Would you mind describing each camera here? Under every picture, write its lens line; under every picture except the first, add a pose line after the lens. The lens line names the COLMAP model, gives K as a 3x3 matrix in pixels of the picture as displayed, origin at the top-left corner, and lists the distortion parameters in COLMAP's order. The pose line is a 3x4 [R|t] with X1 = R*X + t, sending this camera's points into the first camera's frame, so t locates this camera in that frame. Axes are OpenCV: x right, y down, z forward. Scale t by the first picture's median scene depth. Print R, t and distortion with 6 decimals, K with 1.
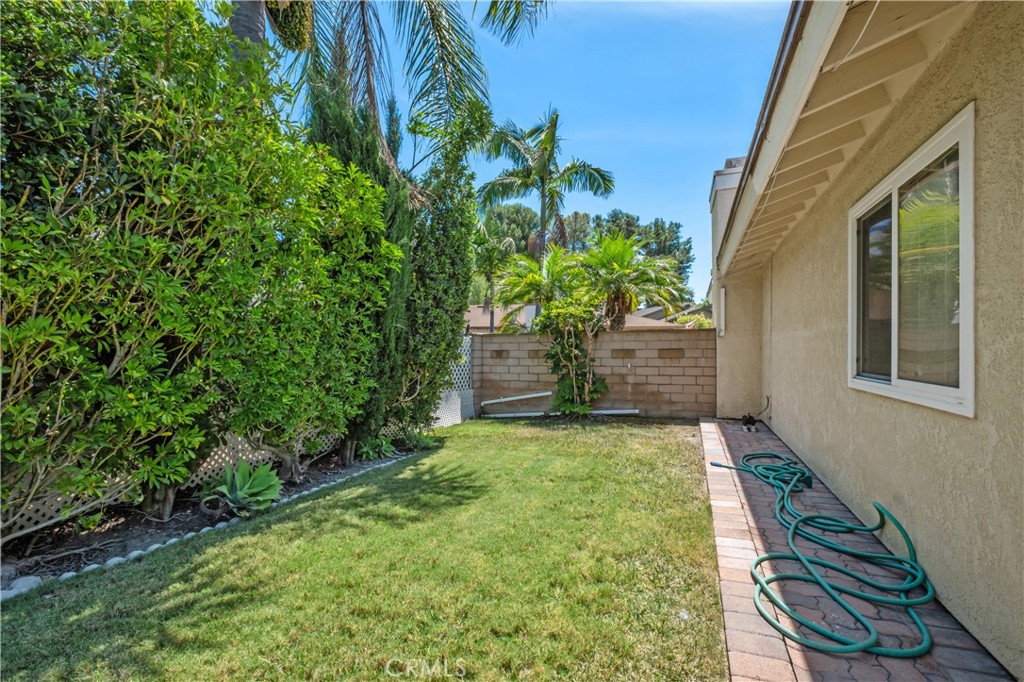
lens RADIAL K [[445.7, 0, 512.5], [0, 445.7, 352.8], [0, 0, 1]] dist [0.000436, -0.006146]
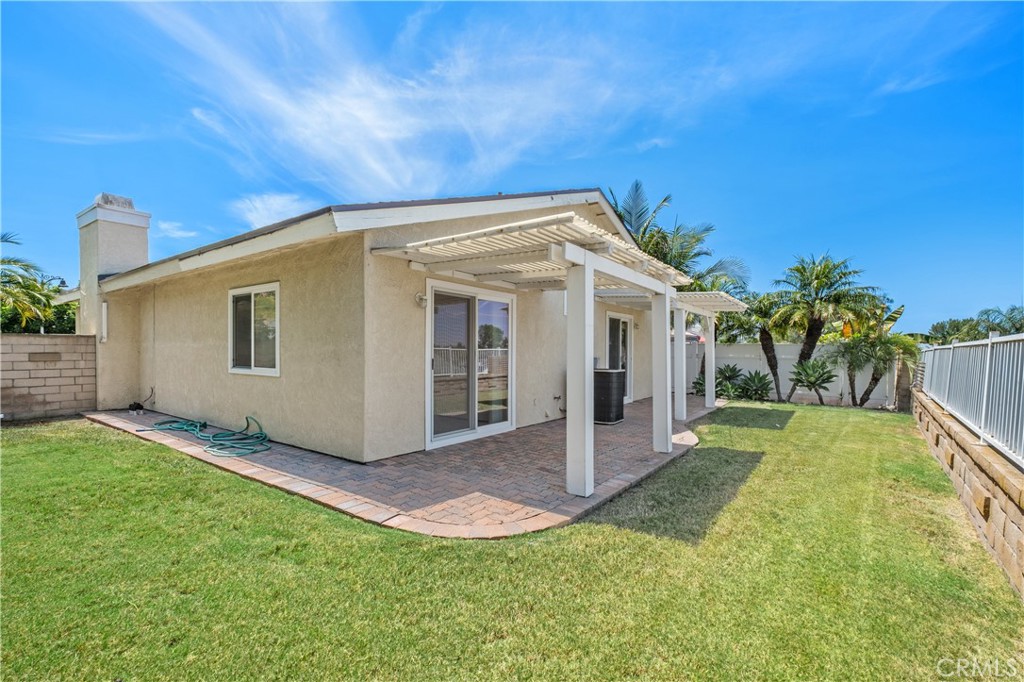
lens RADIAL K [[444.4, 0, 514.1], [0, 444.4, 346.7], [0, 0, 1]] dist [-0.001401, -0.005947]
pose [[0.236417, 0.011983, 0.971578, -0.409406], [0.002005, 0.999916, -0.012820, -0.007496], [-0.971650, 0.004979, 0.236373, -0.344930]]
